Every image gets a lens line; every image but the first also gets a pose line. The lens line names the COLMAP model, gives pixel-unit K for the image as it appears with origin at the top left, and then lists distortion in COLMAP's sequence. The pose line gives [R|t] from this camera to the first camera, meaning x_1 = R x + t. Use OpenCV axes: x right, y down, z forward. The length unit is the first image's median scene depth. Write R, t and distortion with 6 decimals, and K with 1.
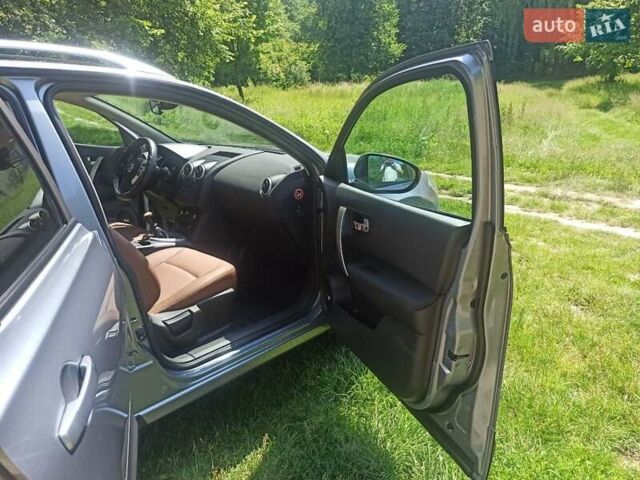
lens RADIAL K [[497.1, 0, 320.0], [0, 497.1, 240.0], [0, 0, 1]] dist [0.008601, 0.003531]
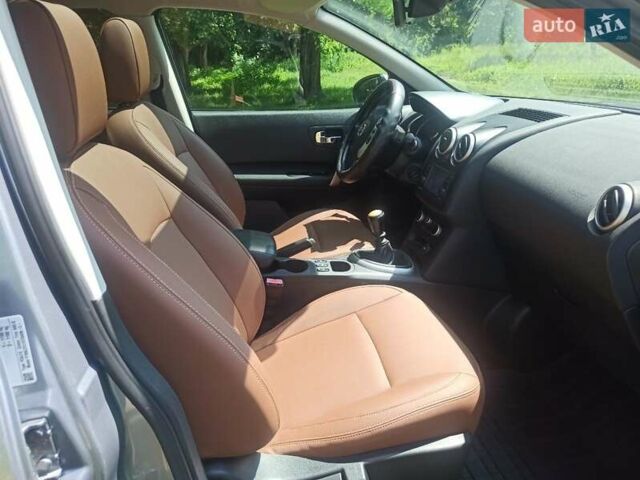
lens RADIAL K [[448.9, 0, 320.0], [0, 448.9, 240.0], [0, 0, 1]] dist [0.006543, 0.001976]
pose [[0.785854, 0.205337, -0.583327, -0.025910], [-0.141476, 0.977945, 0.153651, -0.034800], [0.602012, -0.038221, 0.797572, 0.199445]]
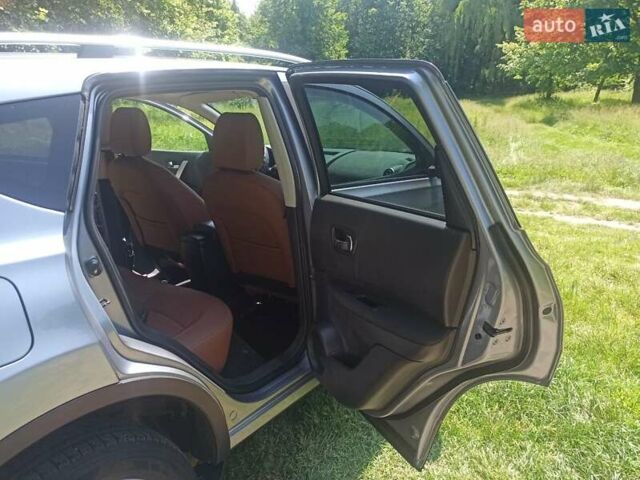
lens RADIAL K [[497.1, 0, 320.0], [0, 497.1, 240.0], [0, 0, 1]] dist [0.008601, 0.003531]
pose [[0.994244, -0.032110, 0.102218, -0.128162], [0.035662, 0.998815, -0.033109, 0.025377], [-0.101034, 0.036563, 0.994211, -0.049219]]
